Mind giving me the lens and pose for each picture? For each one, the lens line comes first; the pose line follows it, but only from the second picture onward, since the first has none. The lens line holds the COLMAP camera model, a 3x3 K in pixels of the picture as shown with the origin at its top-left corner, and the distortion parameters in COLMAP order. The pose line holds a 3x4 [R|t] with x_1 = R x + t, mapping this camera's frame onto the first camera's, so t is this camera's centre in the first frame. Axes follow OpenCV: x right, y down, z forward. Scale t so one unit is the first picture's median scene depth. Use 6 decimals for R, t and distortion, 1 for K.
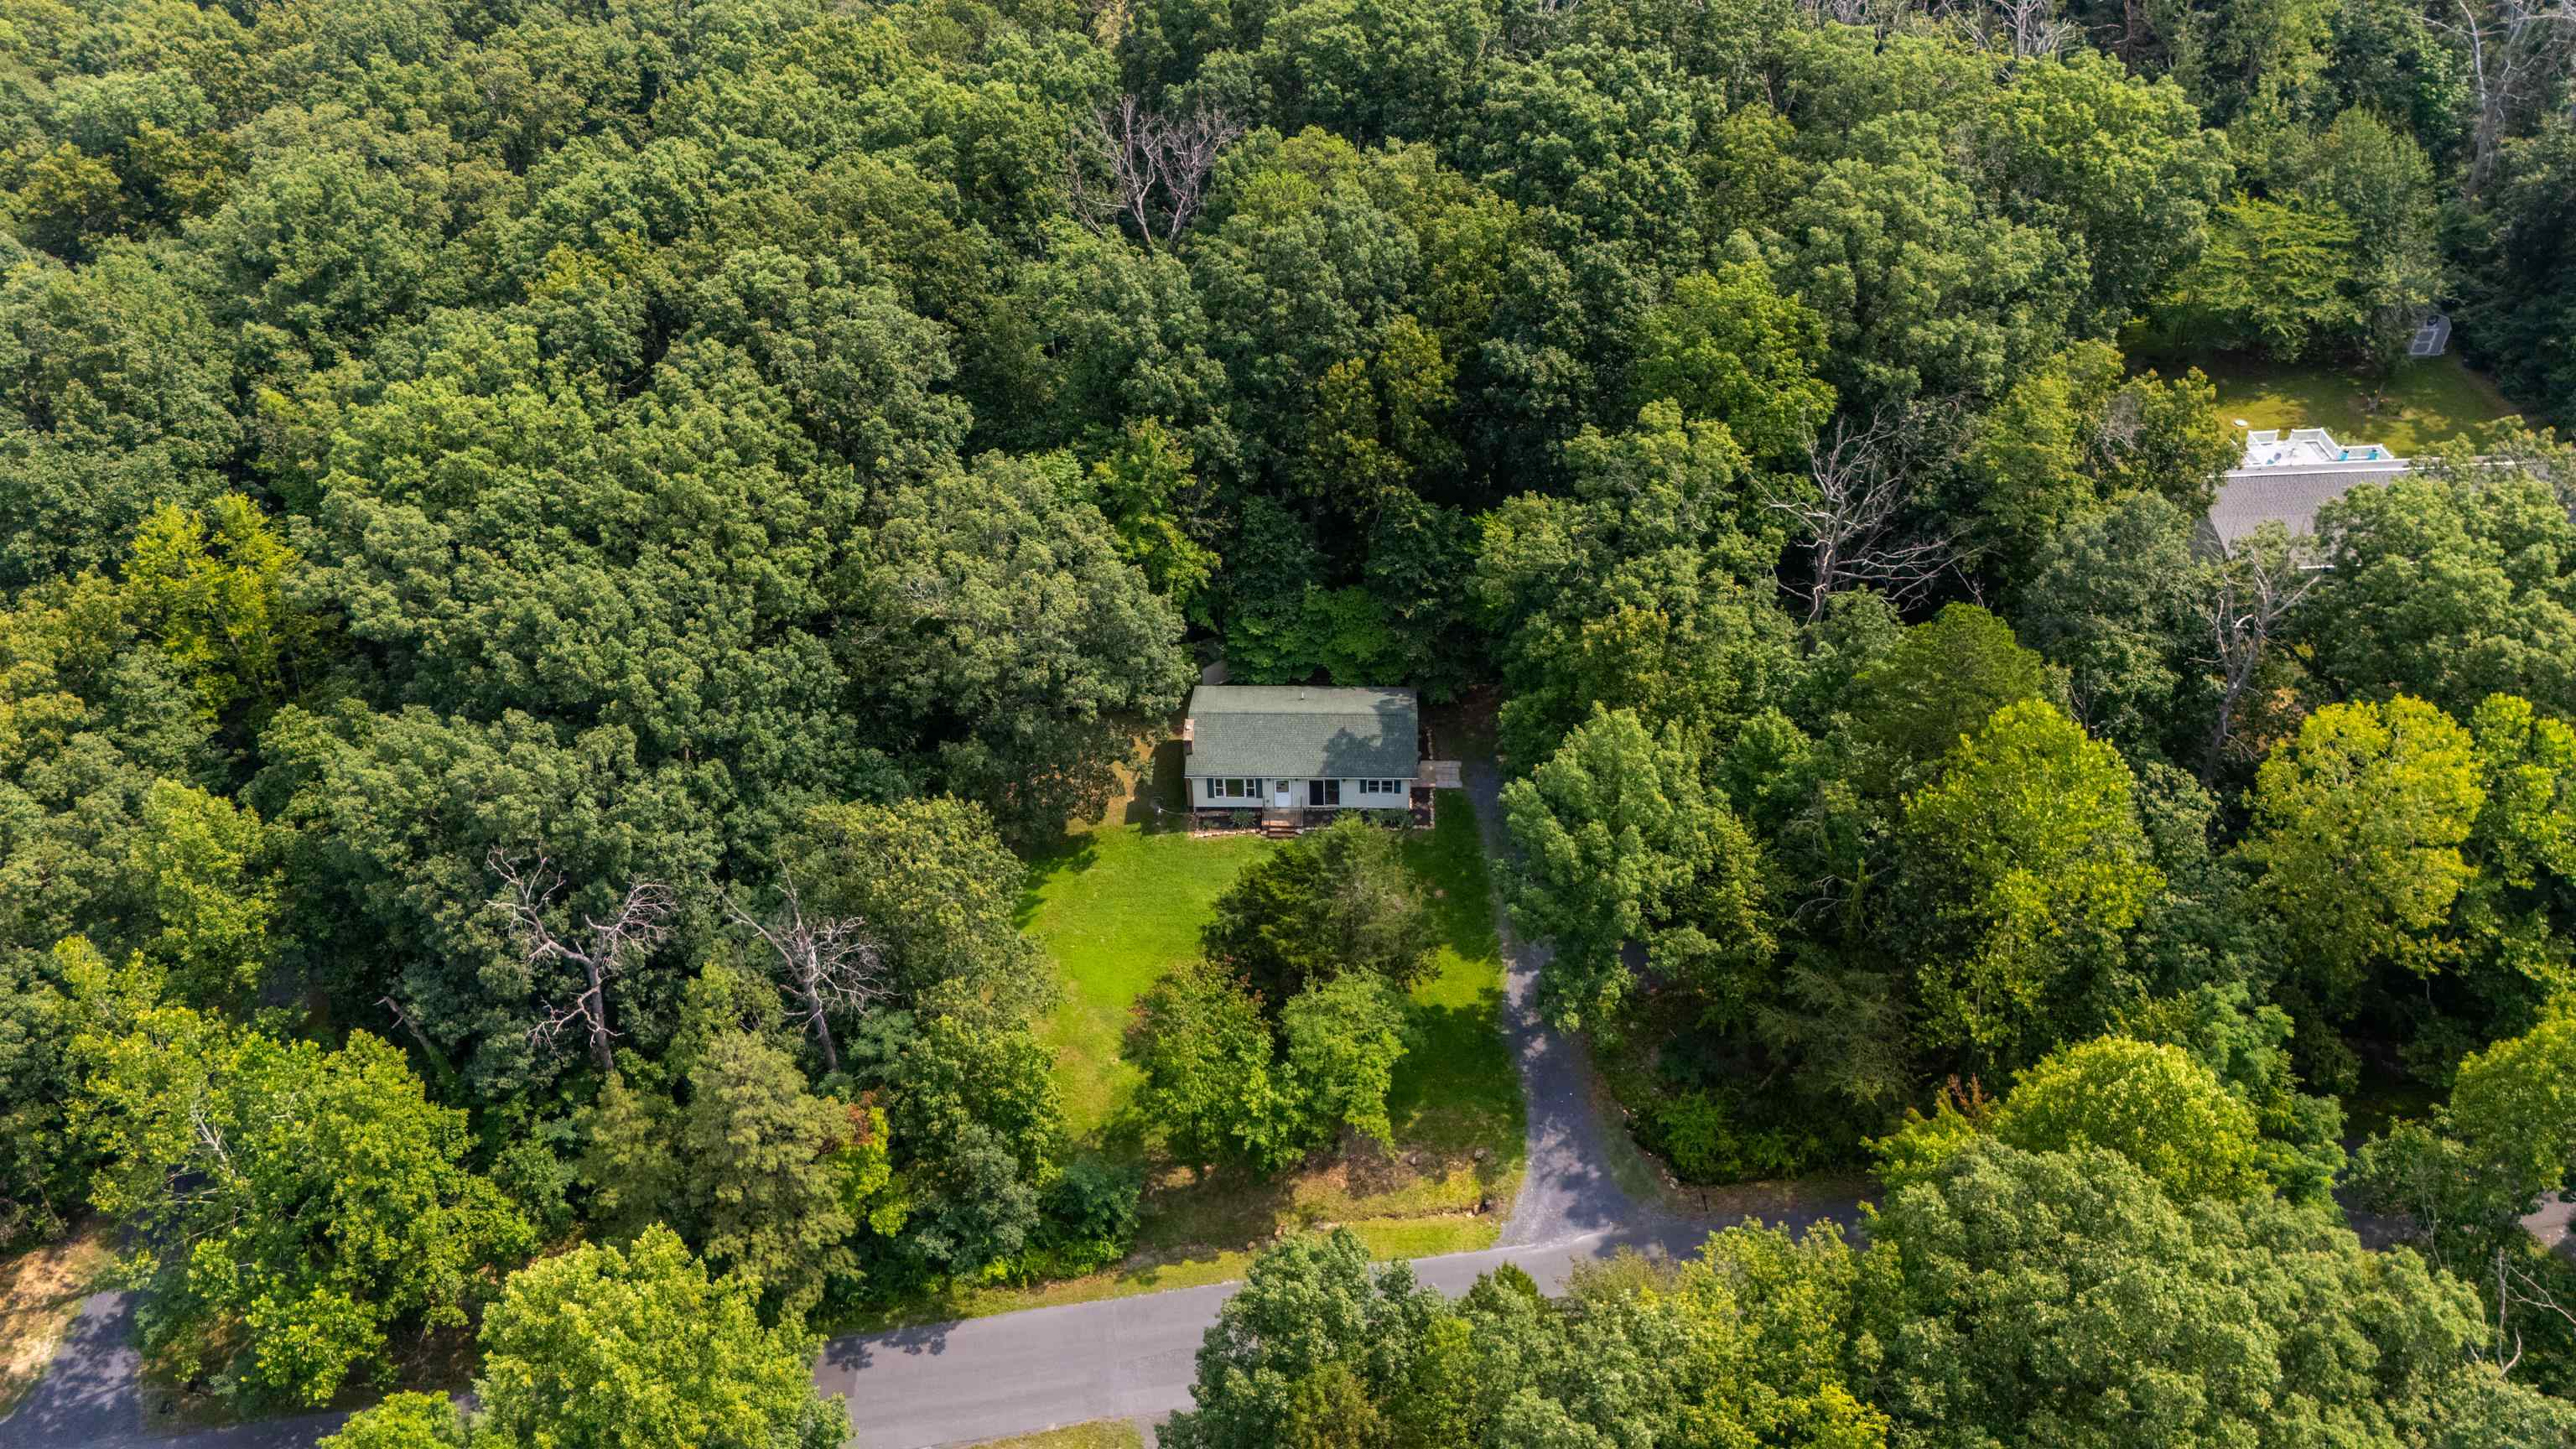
lens RADIAL K [[1897.8, 0, 1276.0], [0, 1897.8, 744.9], [0, 0, 1]] dist [0.075598, -0.074453]
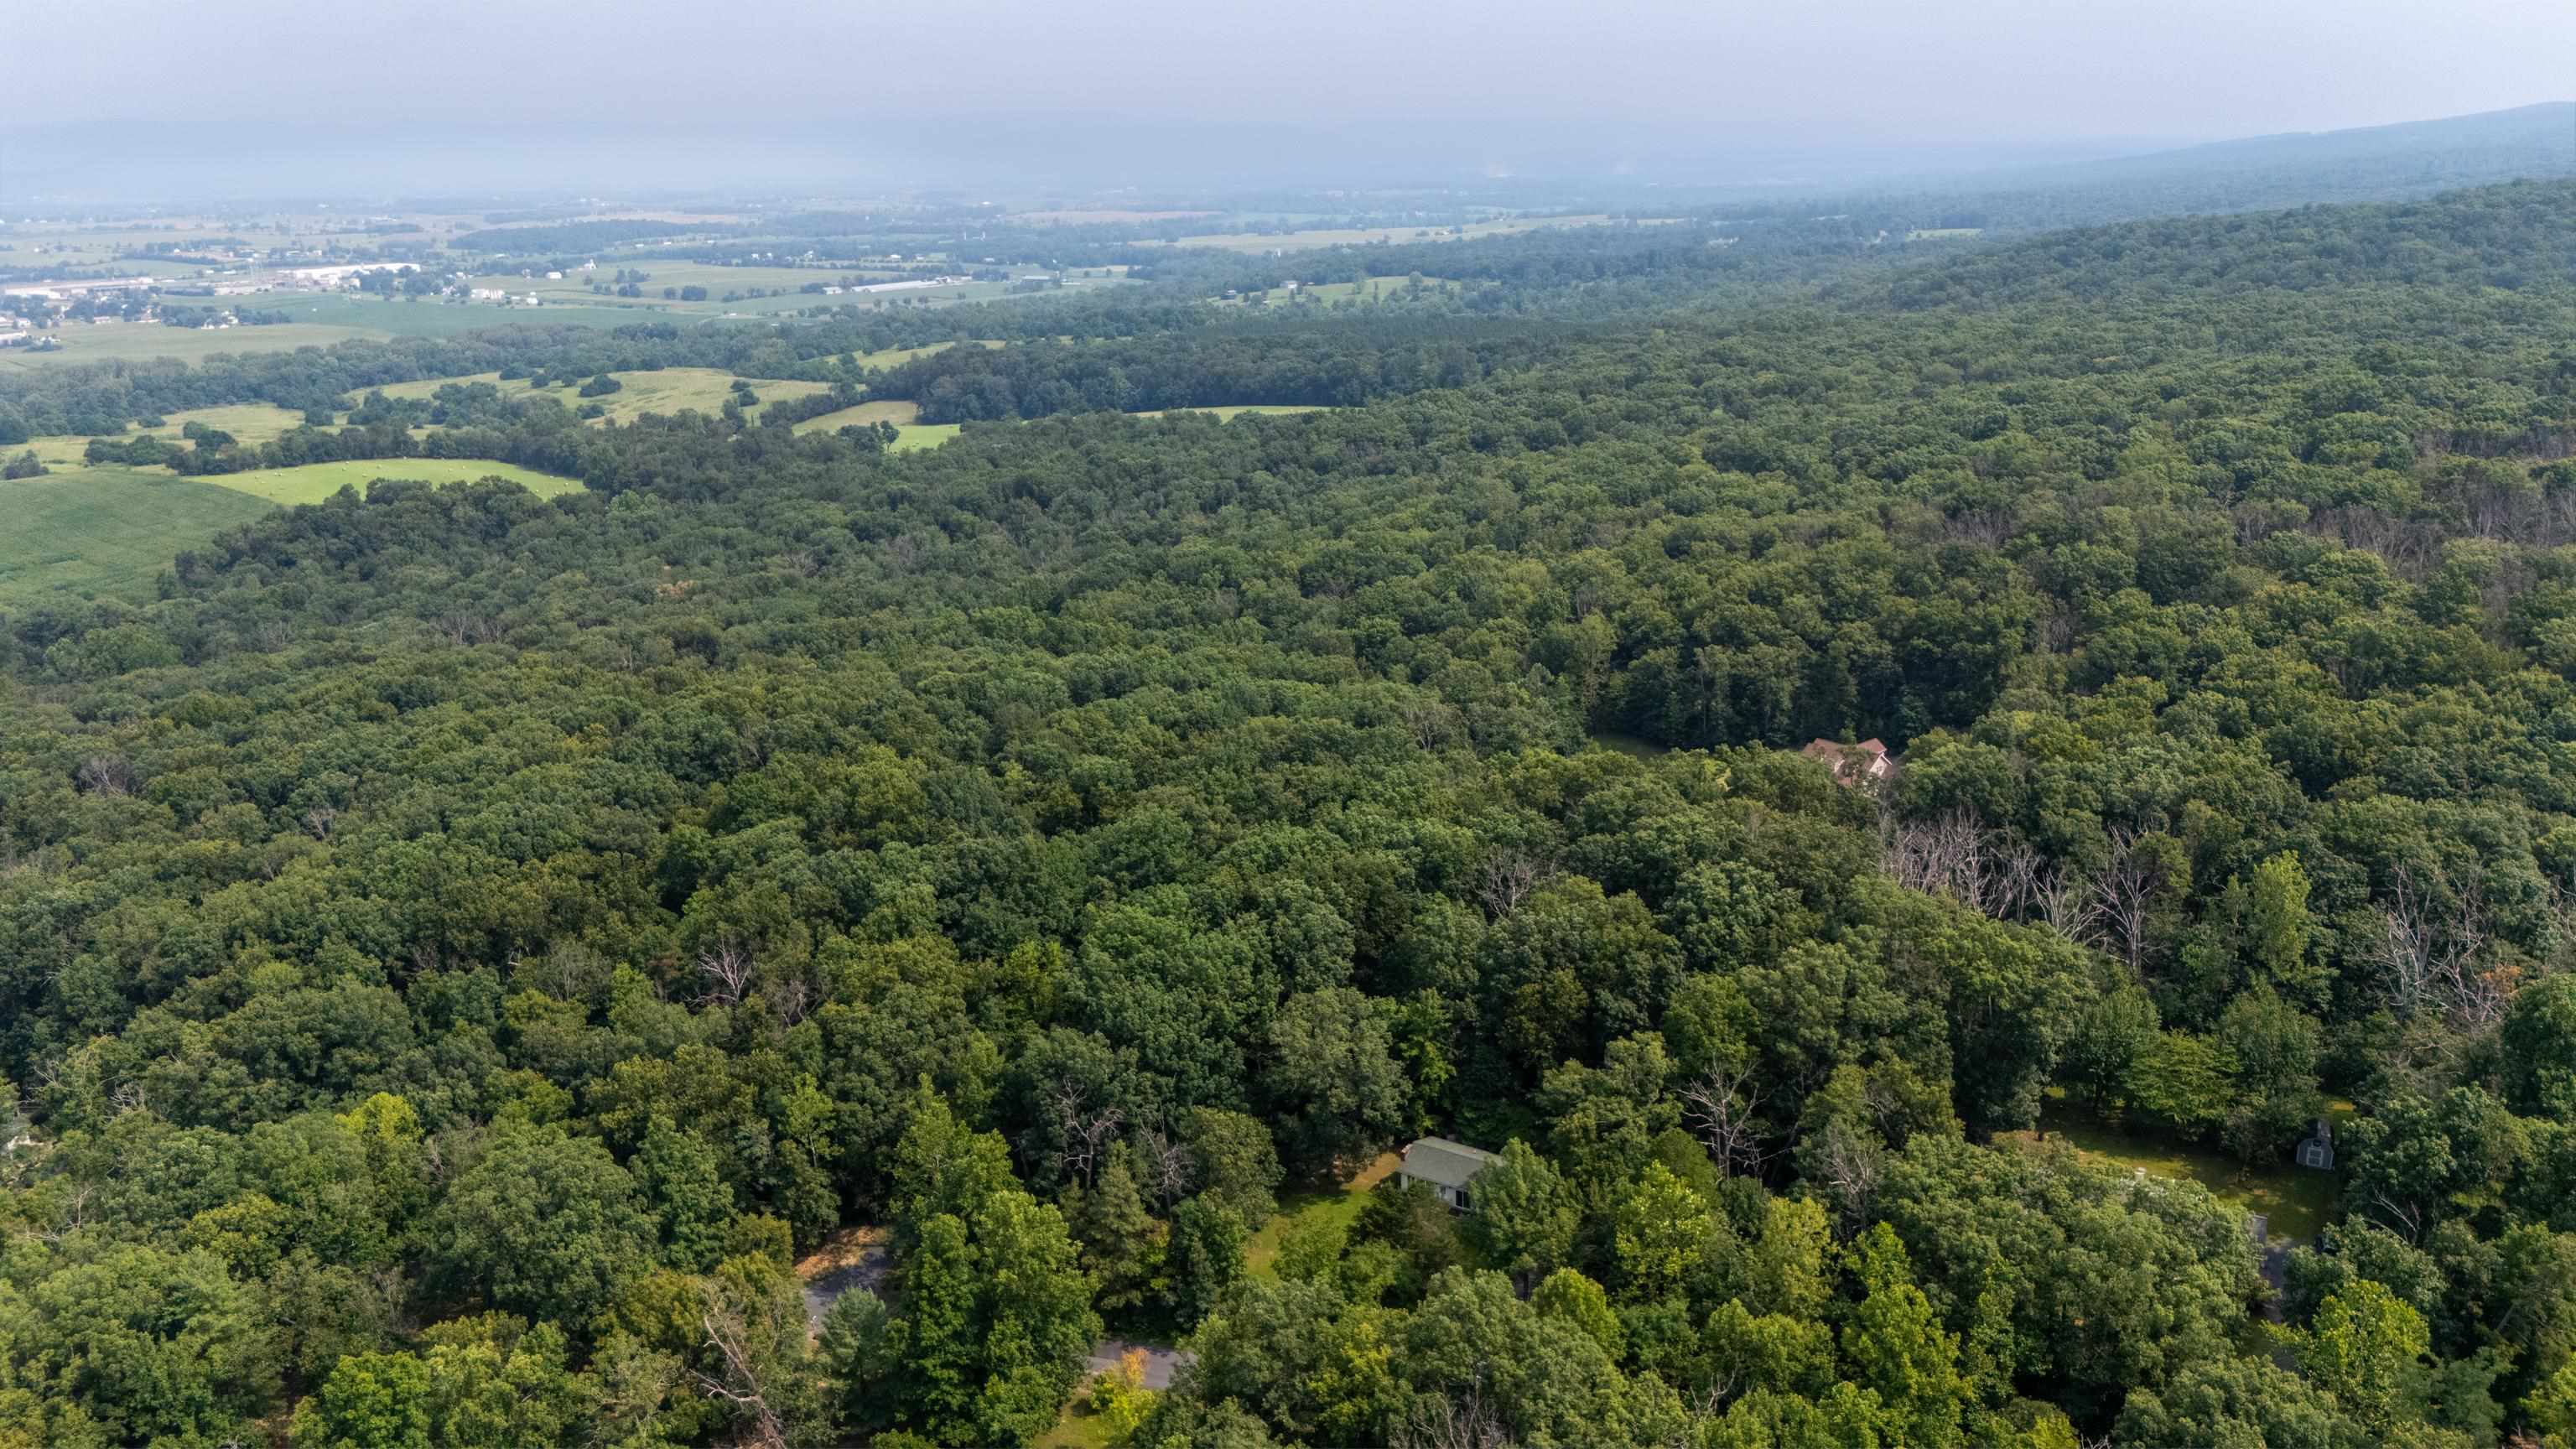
lens RADIAL K [[1894.2, 0, 1282.5], [0, 1894.2, 735.6], [0, 0, 1]] dist [0.107039, -0.143914]
pose [[0.869899, 0.141851, -0.472391, 0.705234], [-0.303924, 0.908480, -0.286869, 0.207899], [0.388465, 0.393118, 0.833399, -0.841994]]
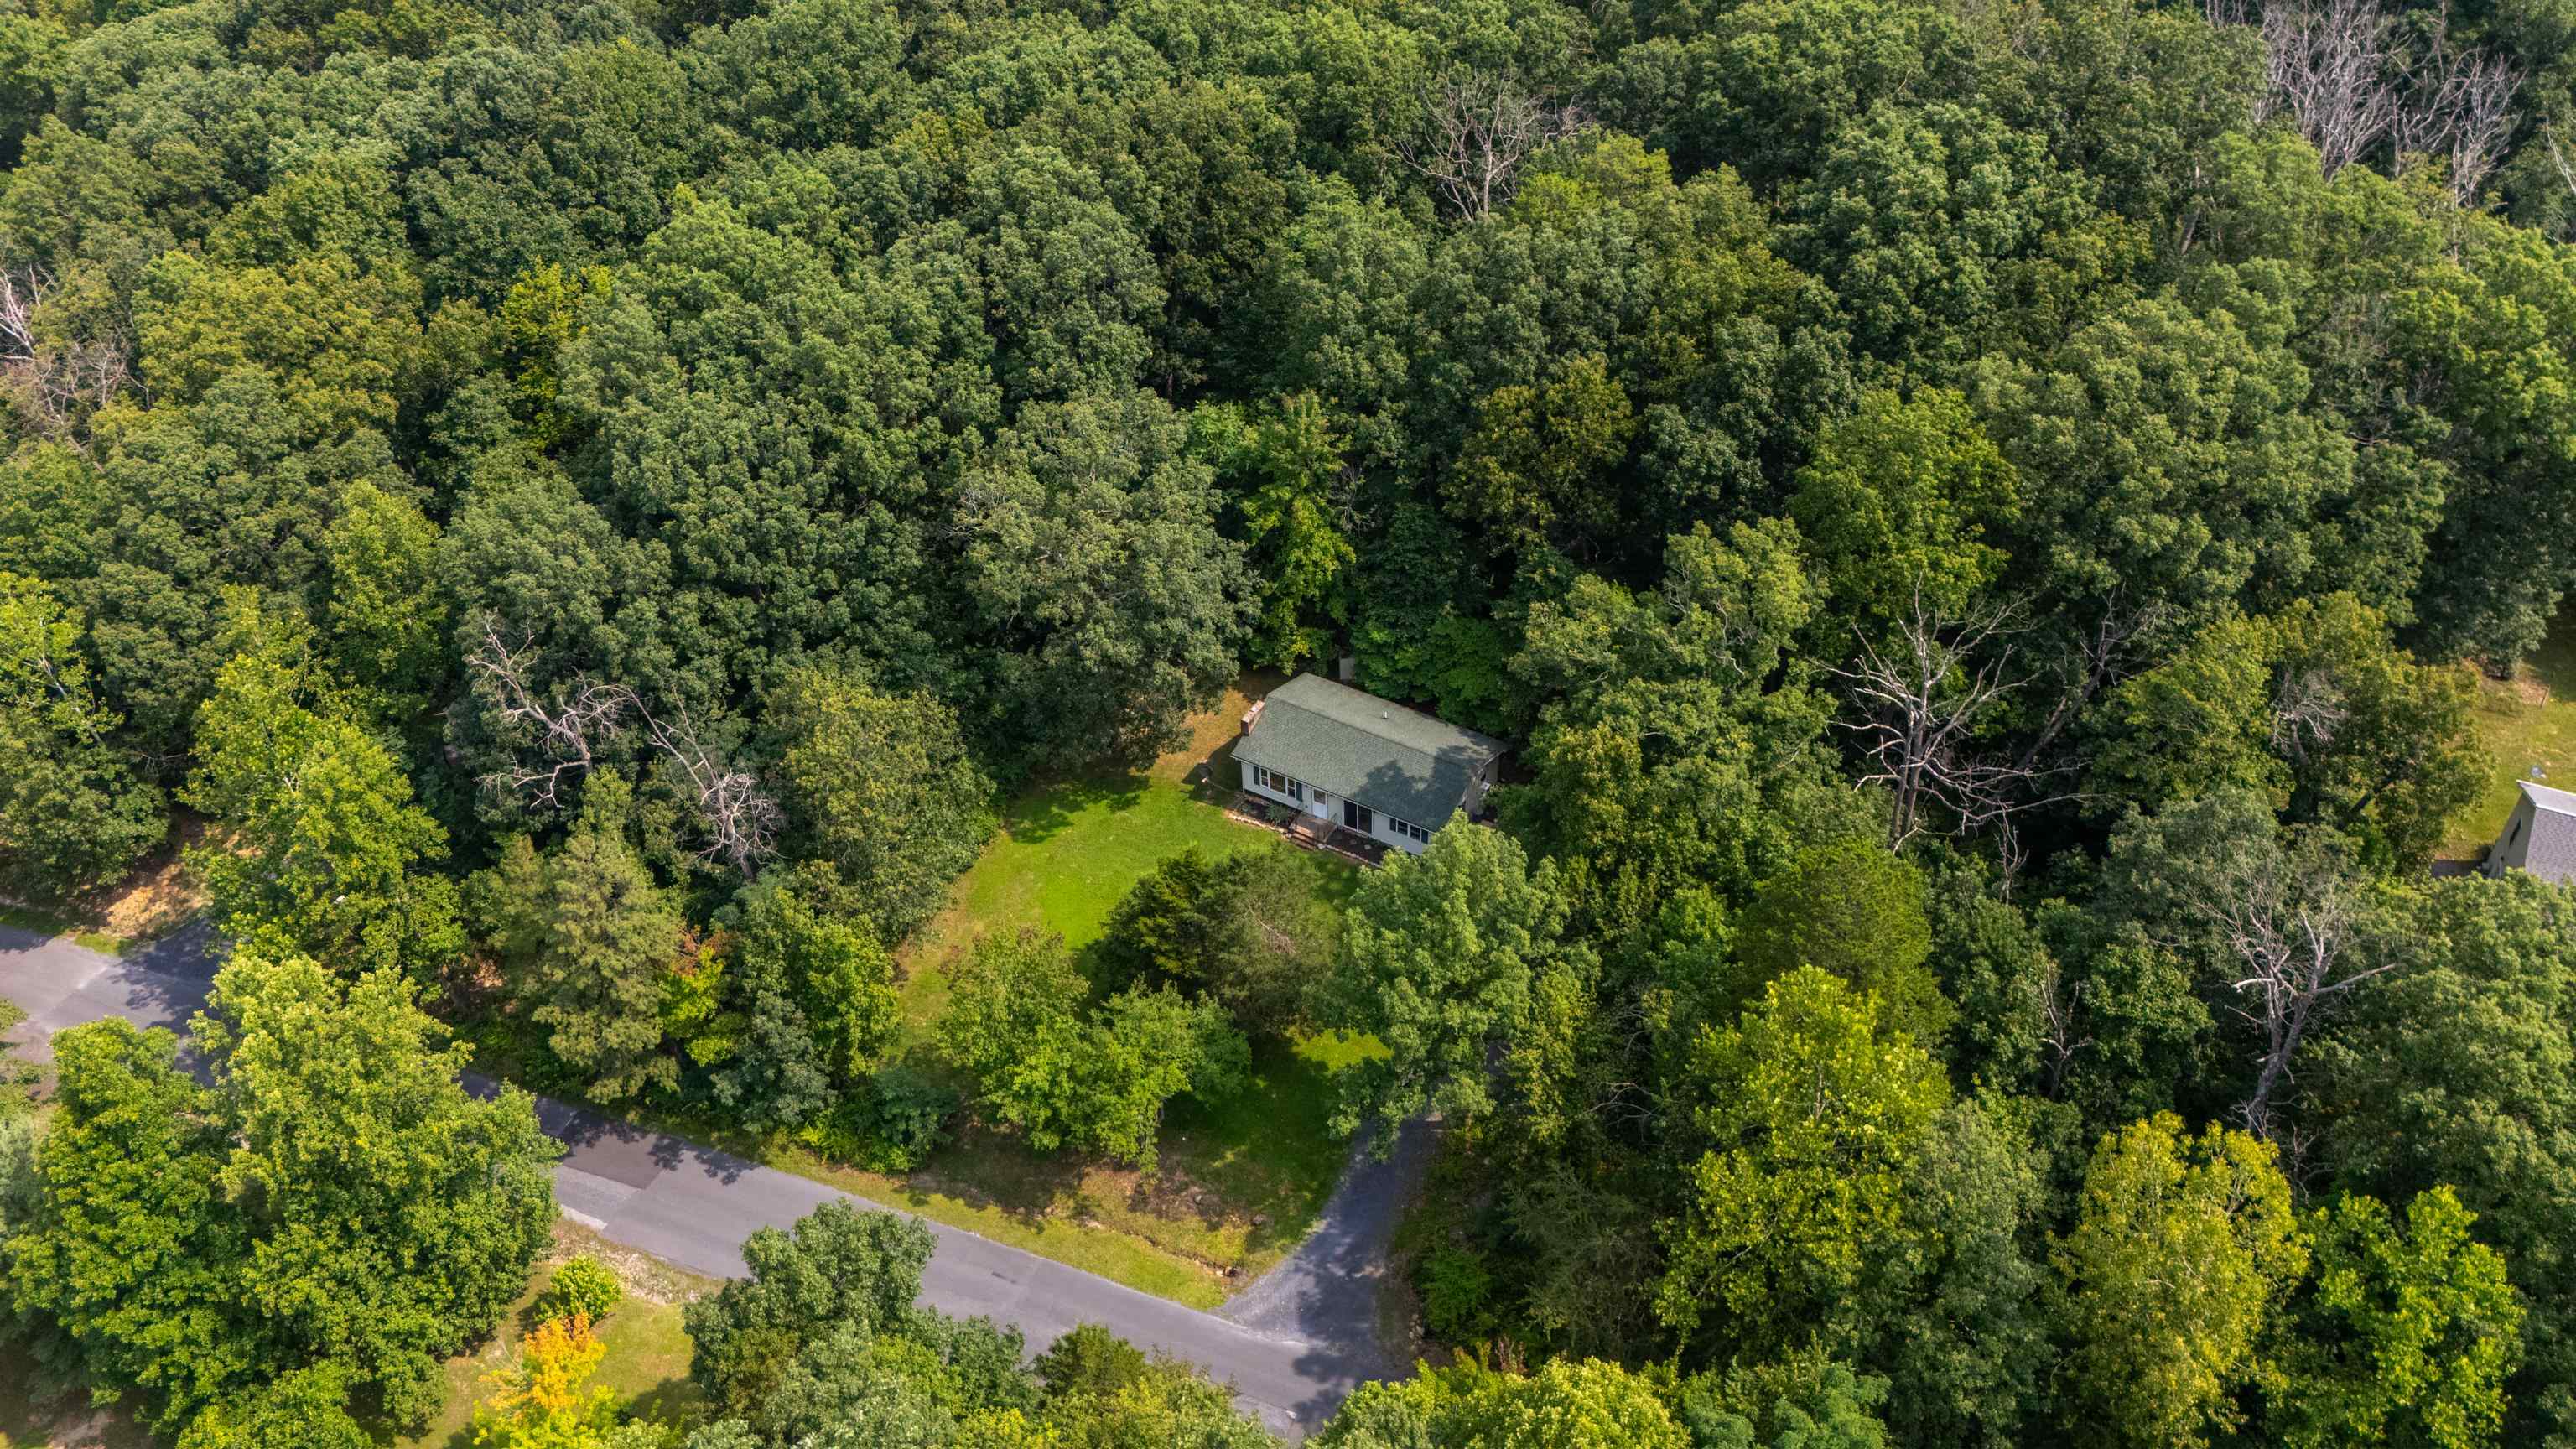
lens RADIAL K [[1894.2, 0, 1282.5], [0, 1894.2, 735.6], [0, 0, 1]] dist [0.107039, -0.143914]
pose [[0.876207, 0.311746, -0.367526, 0.333737], [-0.298585, 0.949765, 0.093772, -0.093219], [0.378297, 0.027574, 0.925274, 0.094875]]
